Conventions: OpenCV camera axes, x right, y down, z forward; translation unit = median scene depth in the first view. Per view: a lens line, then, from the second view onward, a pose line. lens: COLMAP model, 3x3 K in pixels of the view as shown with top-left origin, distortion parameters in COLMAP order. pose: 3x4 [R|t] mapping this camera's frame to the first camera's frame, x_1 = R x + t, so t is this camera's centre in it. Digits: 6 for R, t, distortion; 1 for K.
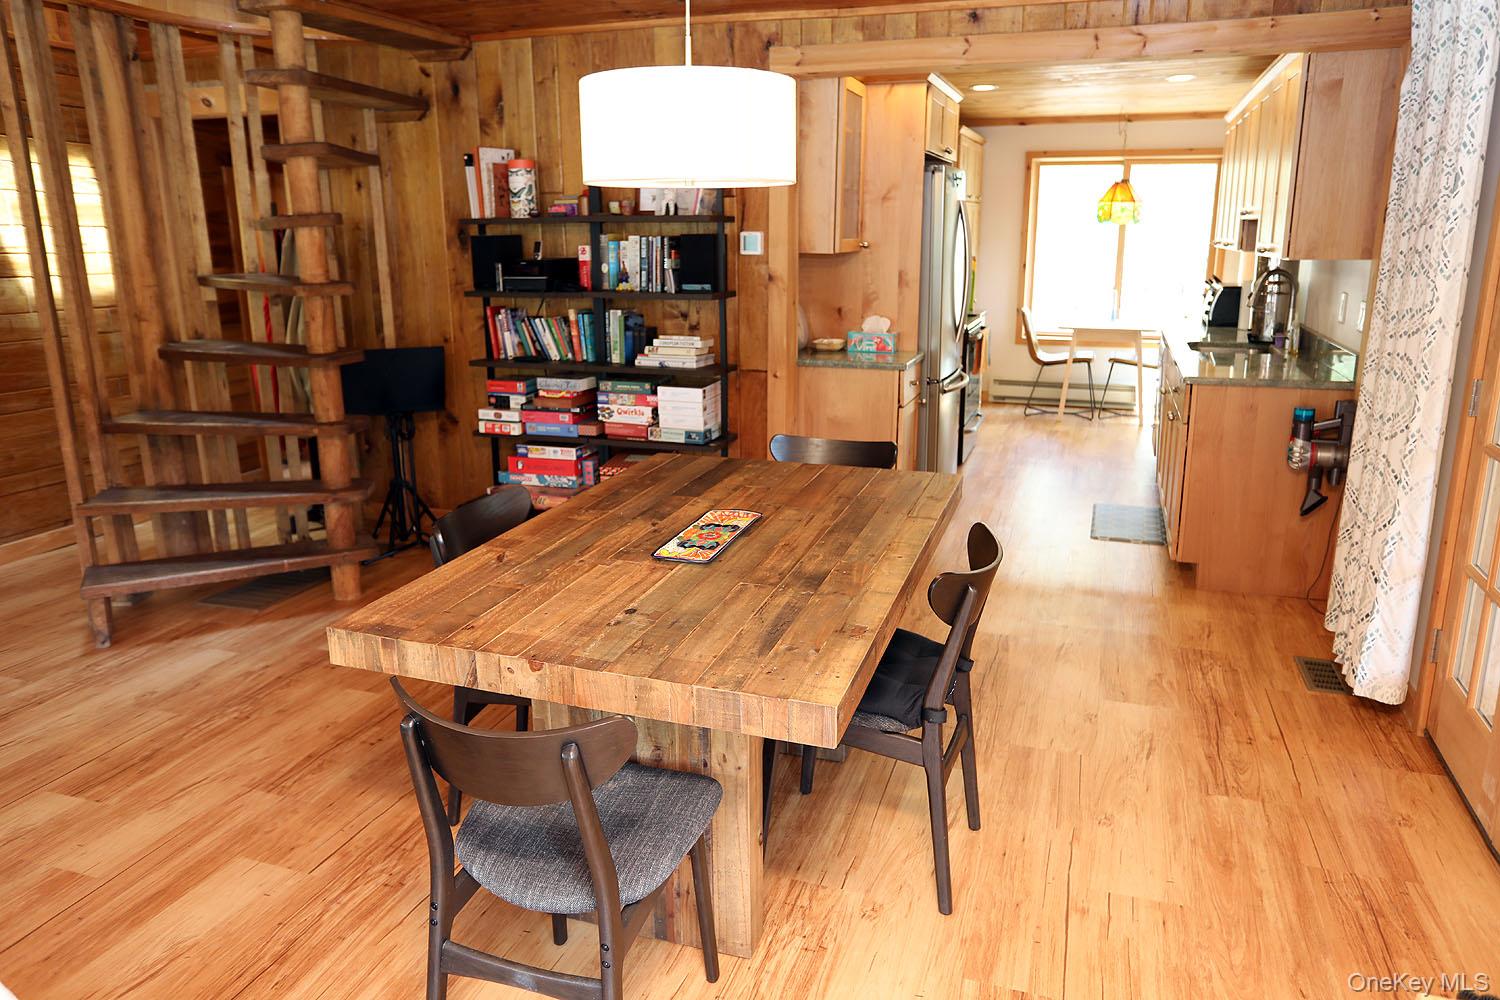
lens RADIAL K [[1058.1, 0, 773.1], [0, 1058.1, 503.6], [0, 0, 1]] dist [-0.002116, 0.000093]
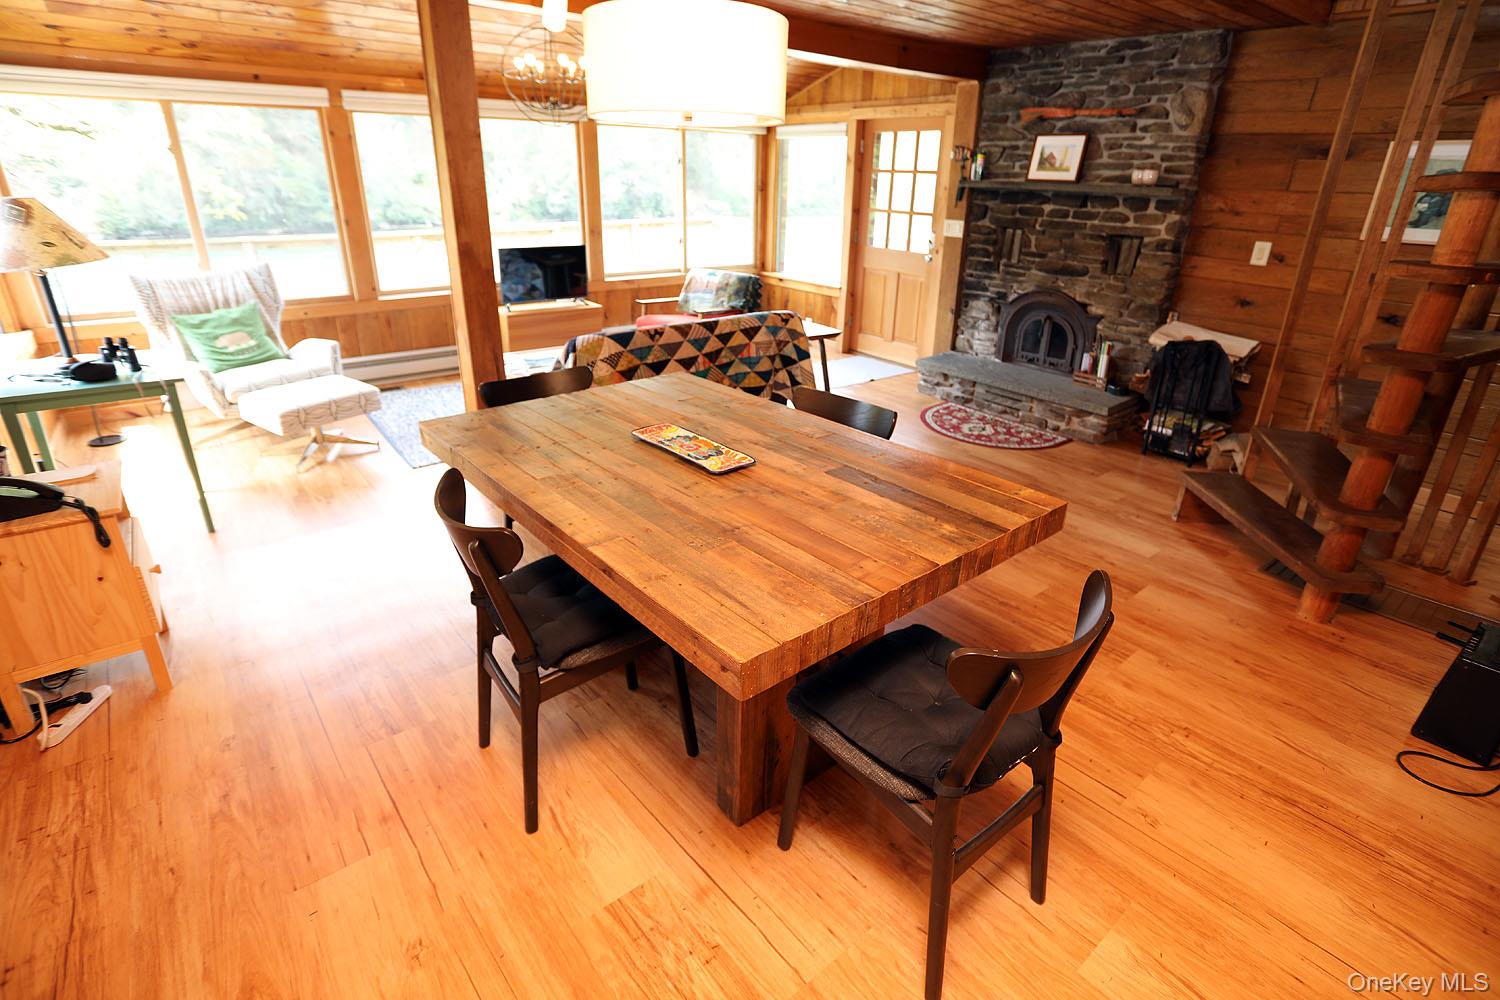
lens RADIAL K [[731.5, 0, 757.9], [0, 731.5, 492.3], [0, 0, 1]] dist [-0.076678, 0.033559]
pose [[-0.548226, 0.314999, -0.774741, 0.550803], [-0.234755, 0.831155, 0.504055, -0.359887], [0.802707, 0.458210, -0.381713, 1.452073]]
